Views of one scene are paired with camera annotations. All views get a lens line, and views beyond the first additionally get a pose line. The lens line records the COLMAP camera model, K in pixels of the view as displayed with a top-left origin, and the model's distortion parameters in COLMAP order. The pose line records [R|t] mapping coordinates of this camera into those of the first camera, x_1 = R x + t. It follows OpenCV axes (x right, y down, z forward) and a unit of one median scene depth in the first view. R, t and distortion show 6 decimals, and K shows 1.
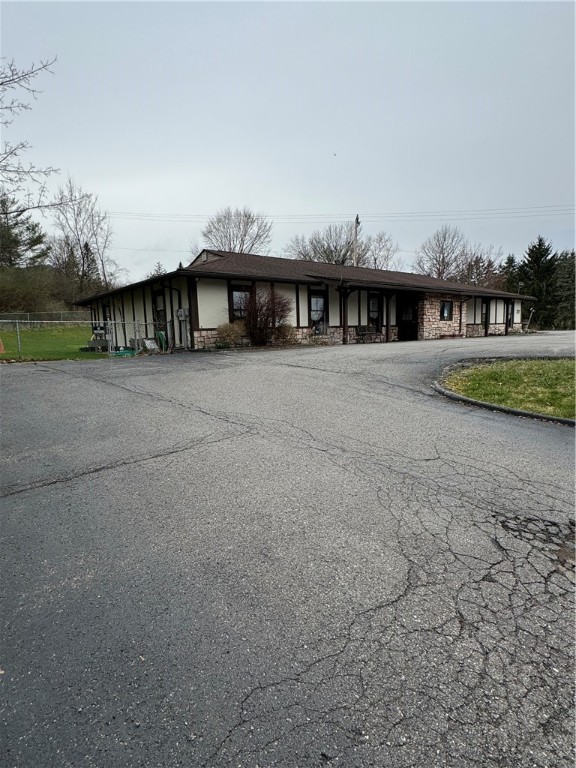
lens RADIAL K [[421.7, 0, 289.6], [0, 421.7, 382.6], [0, 0, 1]] dist [0.003627, 0.000603]
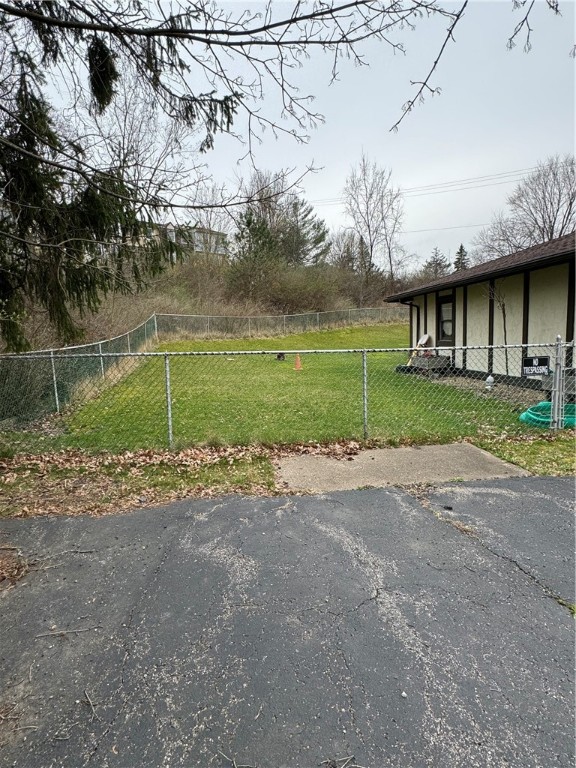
lens RADIAL K [[421.7, 0, 287.9], [0, 421.7, 382.7], [0, 0, 1]] dist [0.003627, 0.000603]
pose [[0.834153, 0.061233, -0.548124, -0.093949], [-0.049671, 0.998120, 0.035912, -0.024673], [0.549293, -0.002730, 0.835626, 0.118948]]
